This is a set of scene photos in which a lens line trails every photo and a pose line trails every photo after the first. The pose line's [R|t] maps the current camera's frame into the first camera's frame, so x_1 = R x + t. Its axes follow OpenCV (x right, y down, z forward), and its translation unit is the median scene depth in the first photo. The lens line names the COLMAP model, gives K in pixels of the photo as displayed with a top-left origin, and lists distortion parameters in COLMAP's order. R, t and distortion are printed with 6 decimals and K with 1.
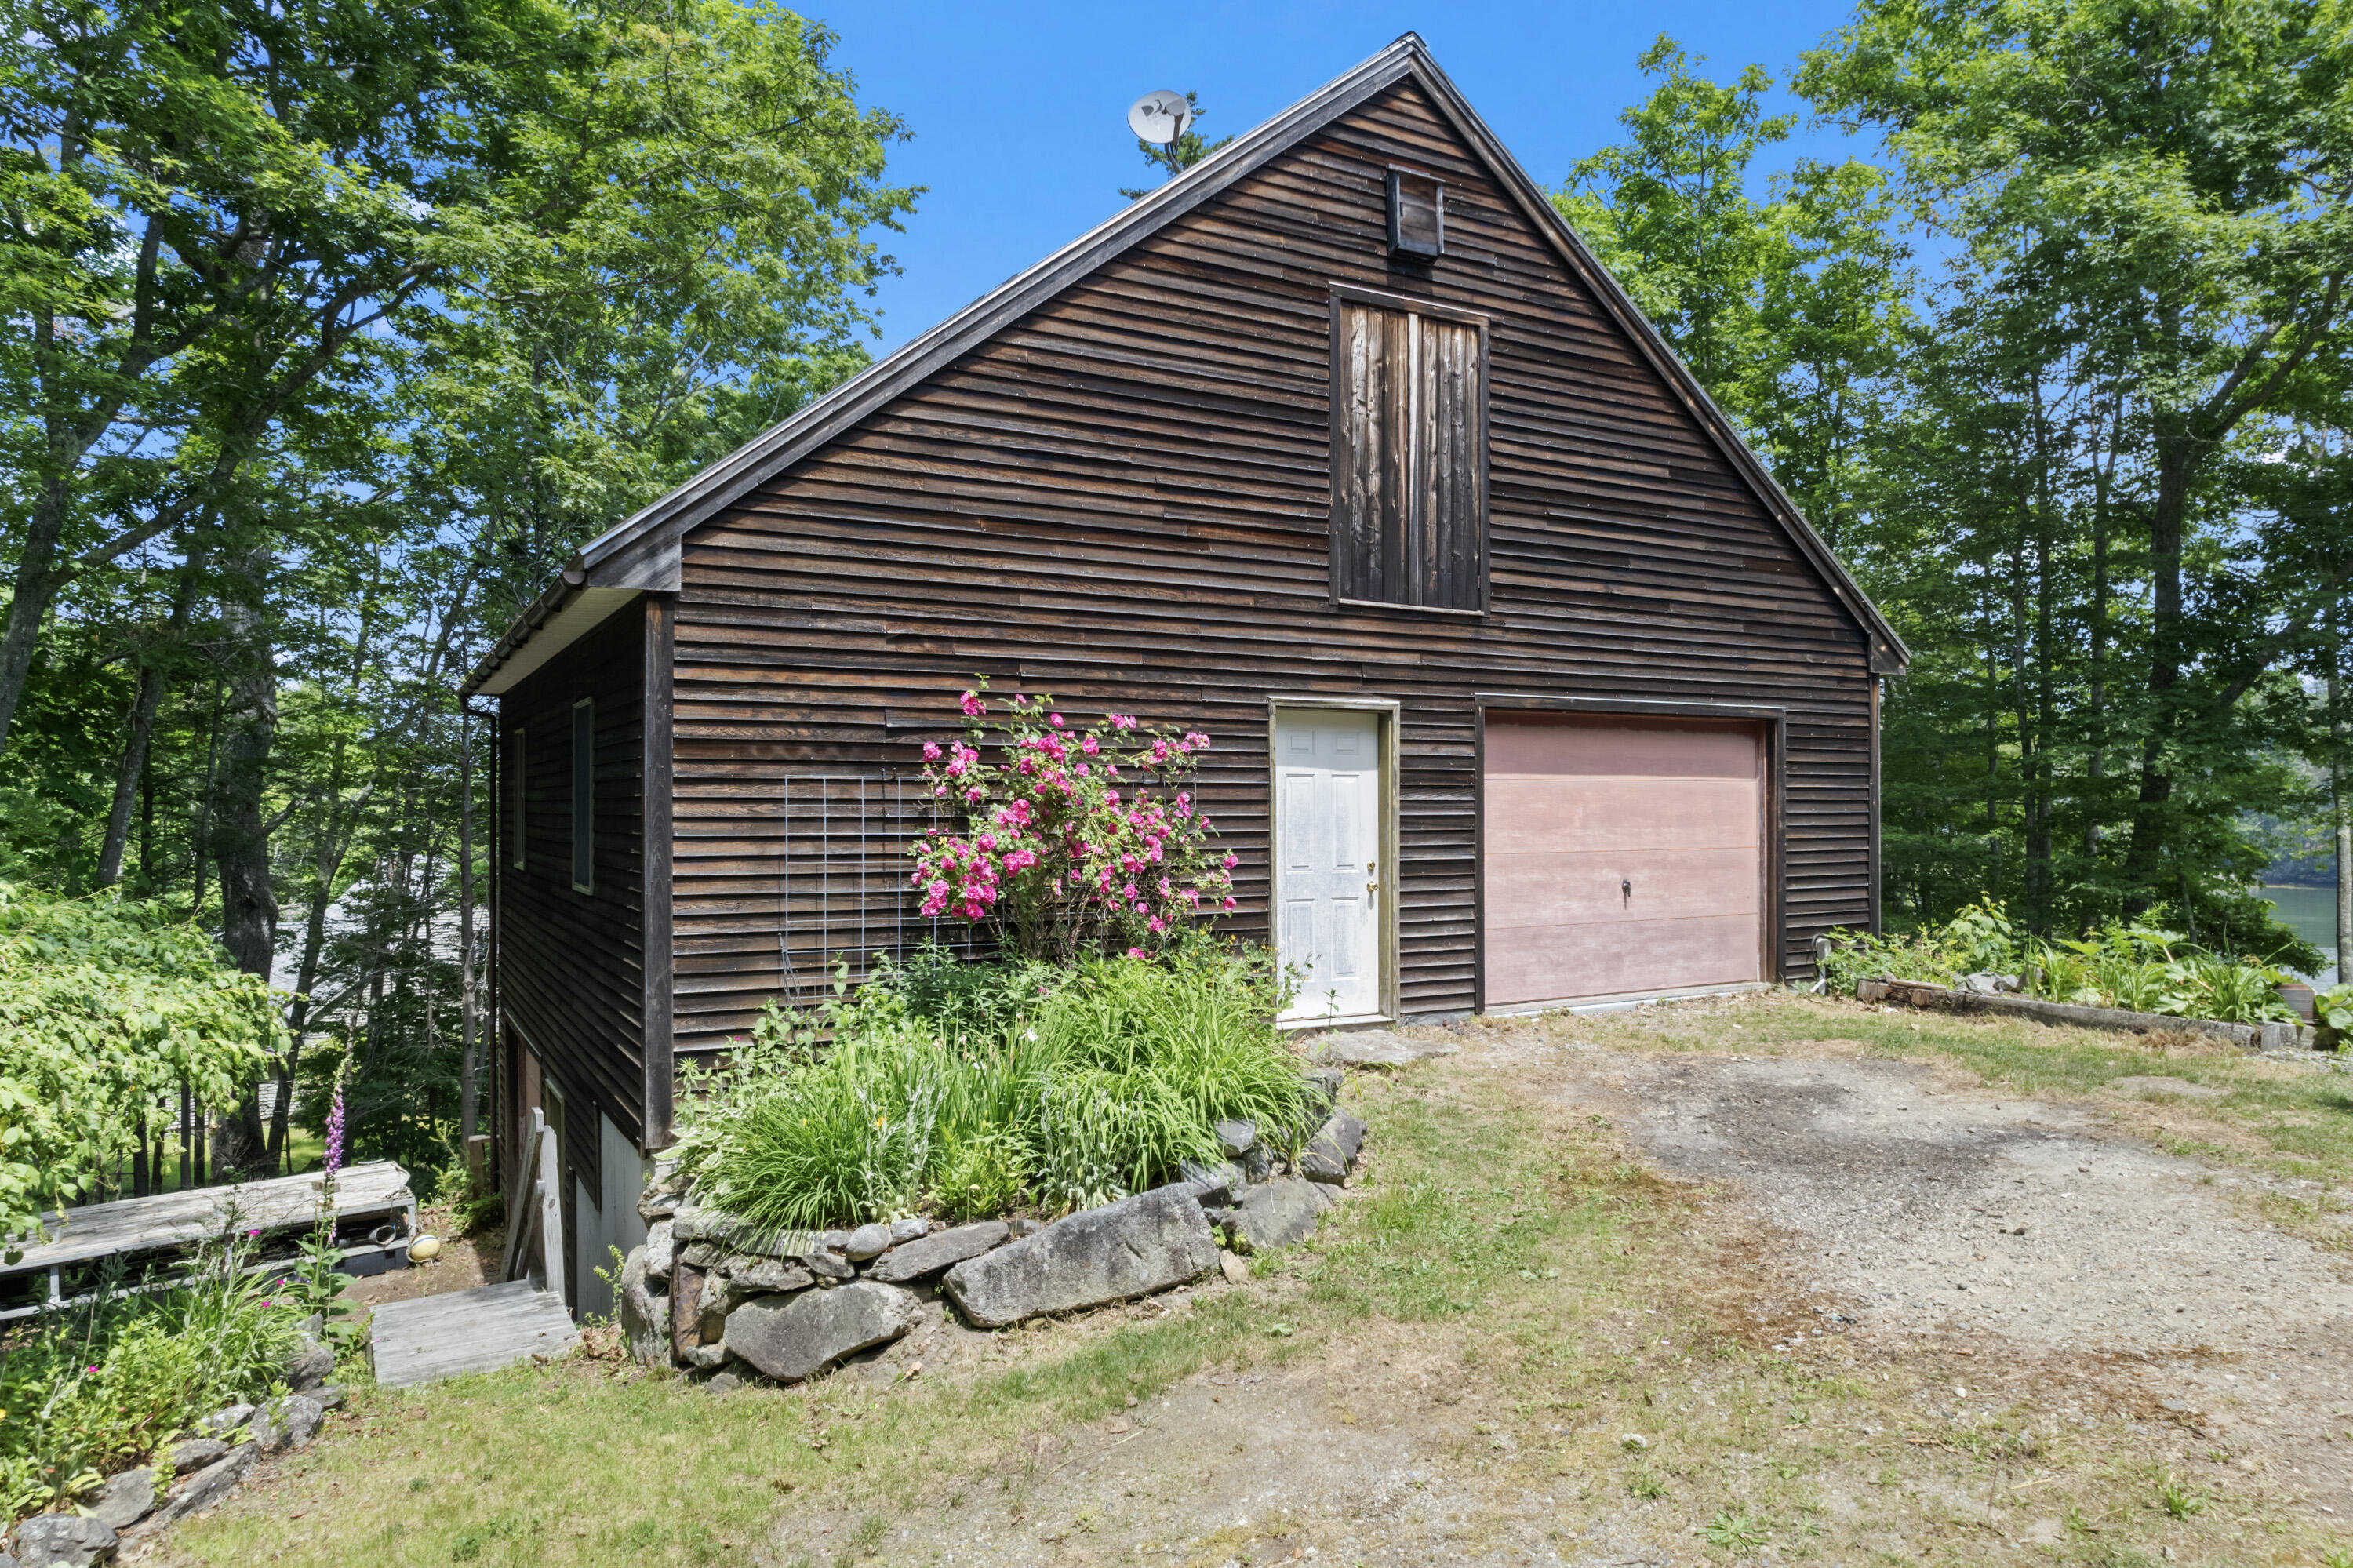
lens RADIAL K [[1504.7, 0, 1184.1], [0, 1504.7, 780.4], [0, 0, 1]] dist [-0.053236, 0.036436]
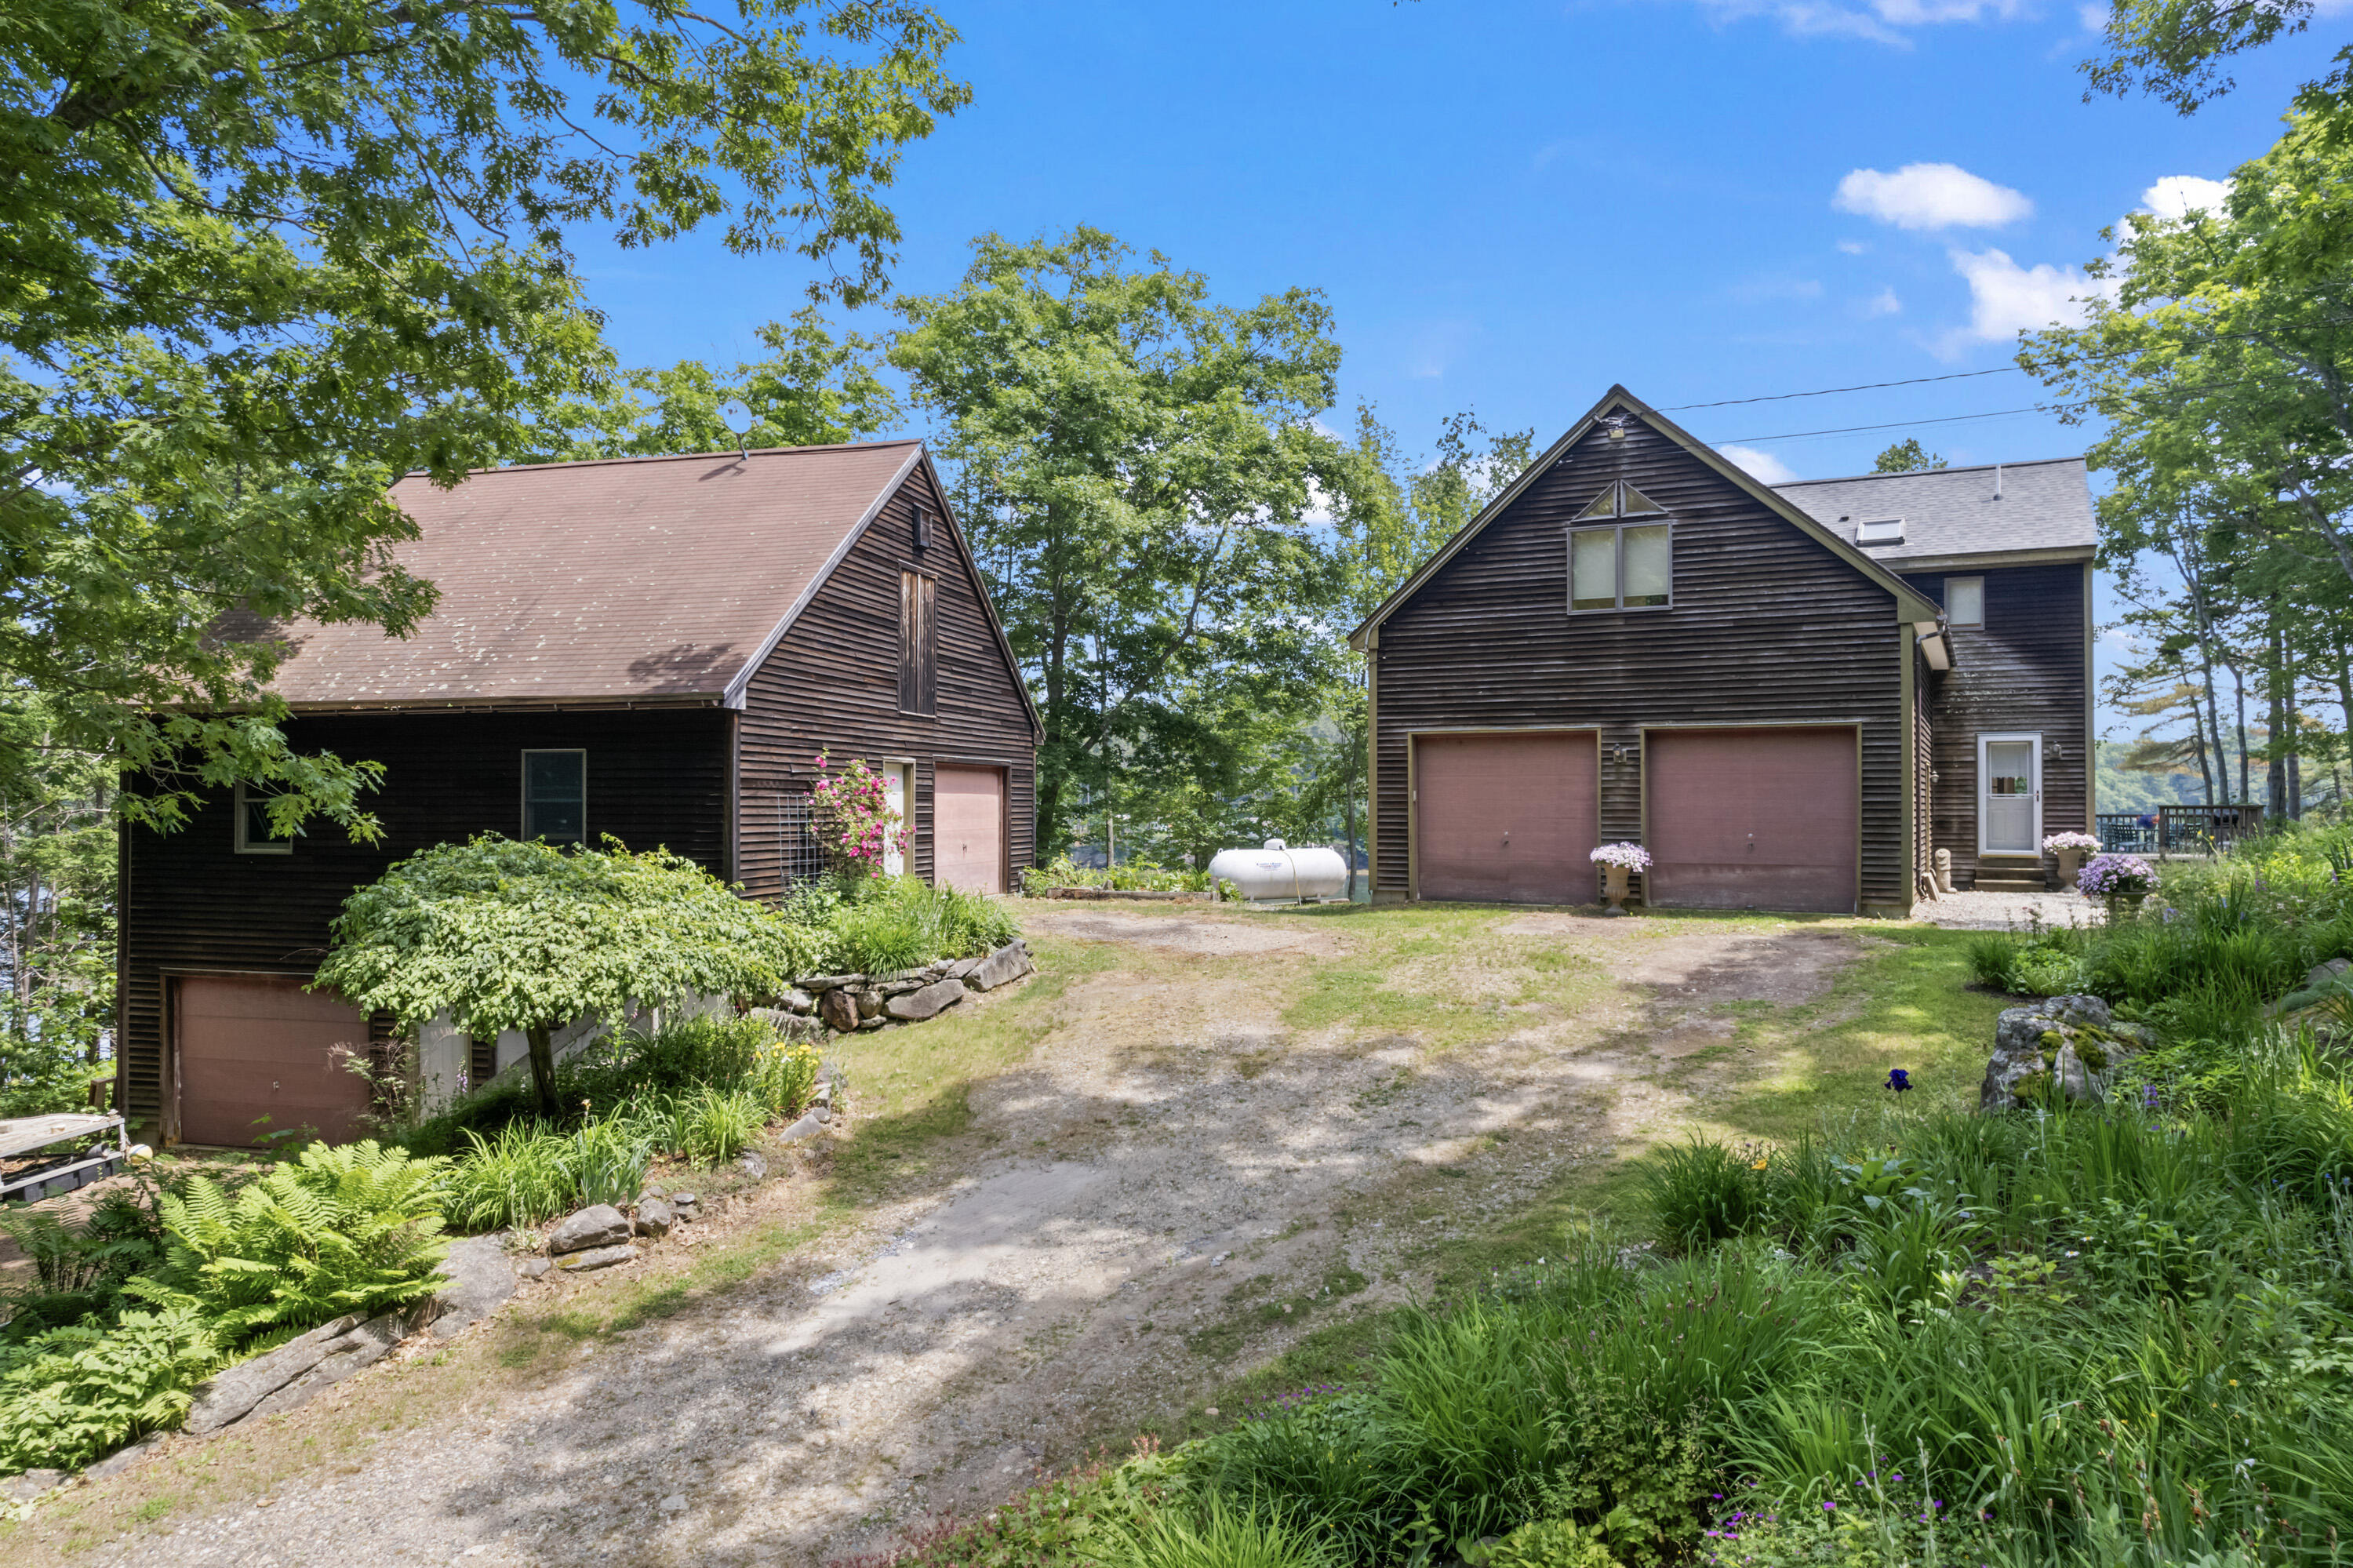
lens RADIAL K [[1504.7, 0, 1181.6], [0, 1504.7, 783.6], [0, 0, 1]] dist [-0.053236, 0.036436]
pose [[0.688393, 0.010938, 0.725255, -1.089449], [-0.013764, 0.999903, -0.002015, -0.018588], [-0.725207, -0.008596, 0.688477, -0.699399]]
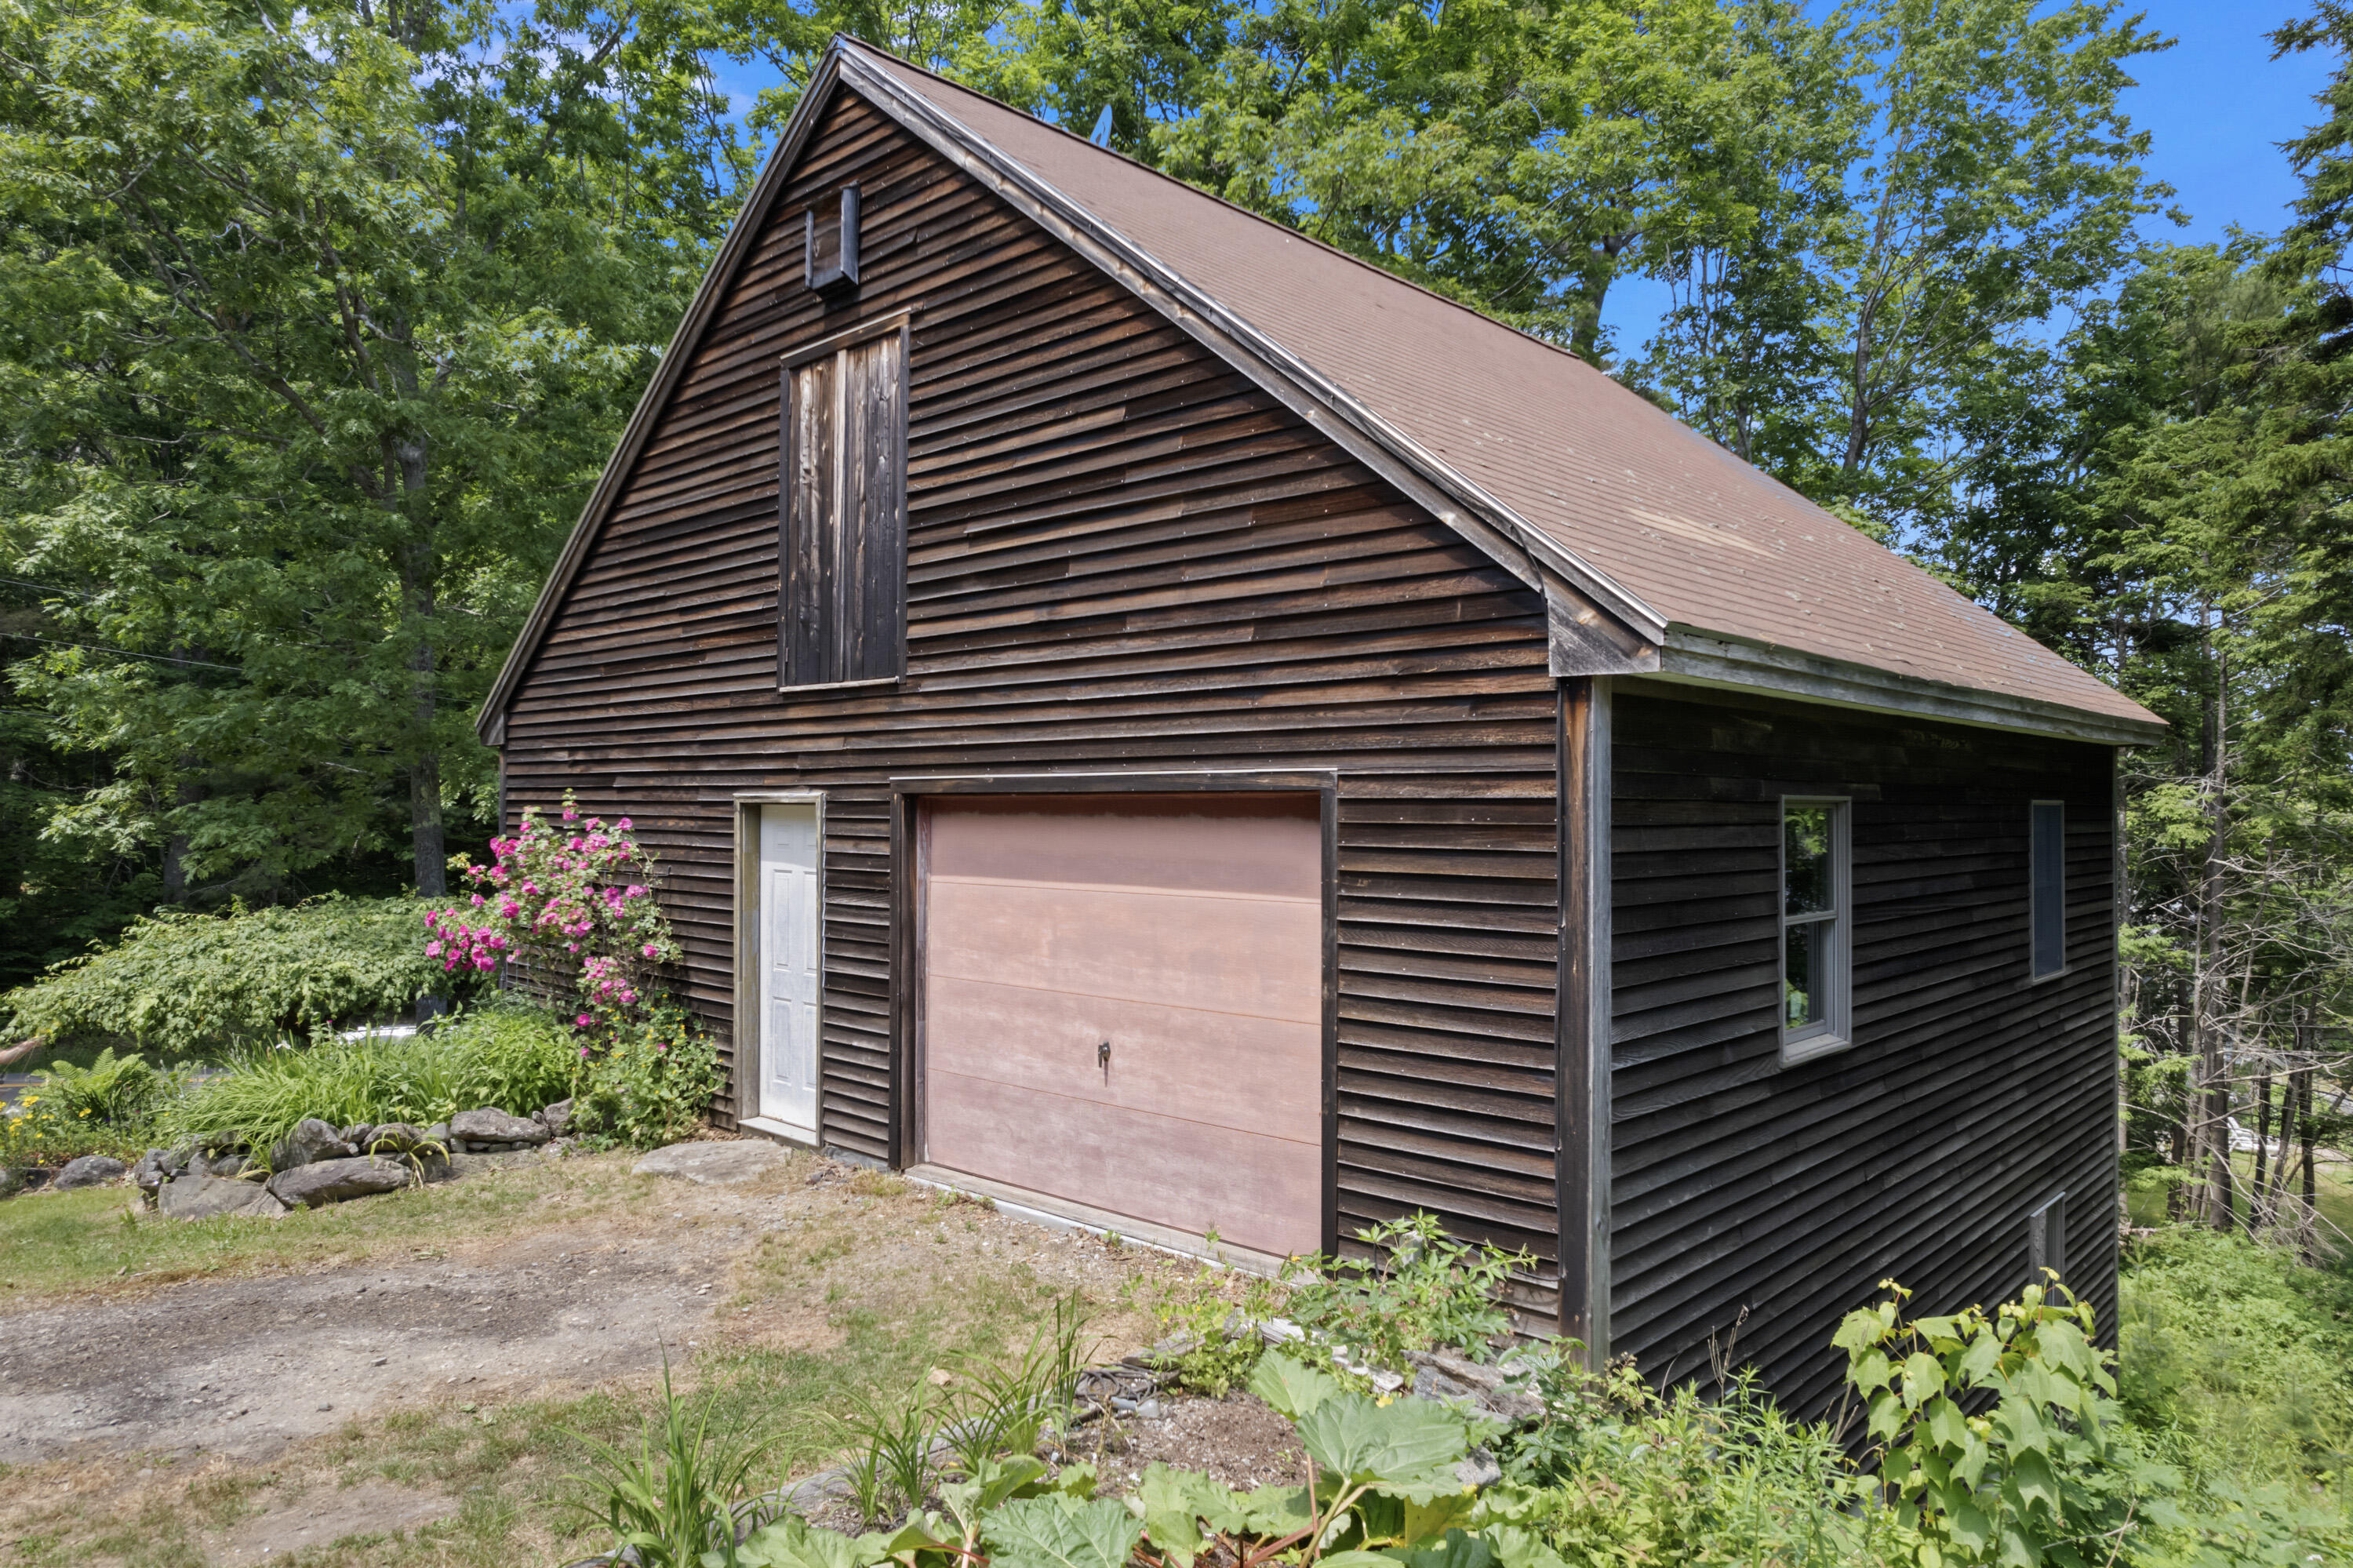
lens RADIAL K [[1504.7, 0, 1183.6], [0, 1504.7, 801.9], [0, 0, 1]] dist [-0.053236, 0.036436]
pose [[0.299672, -0.006574, -0.954020, 1.024794], [0.008038, 0.999958, -0.004366, -0.040190], [0.954008, -0.006360, 0.299712, 0.905755]]
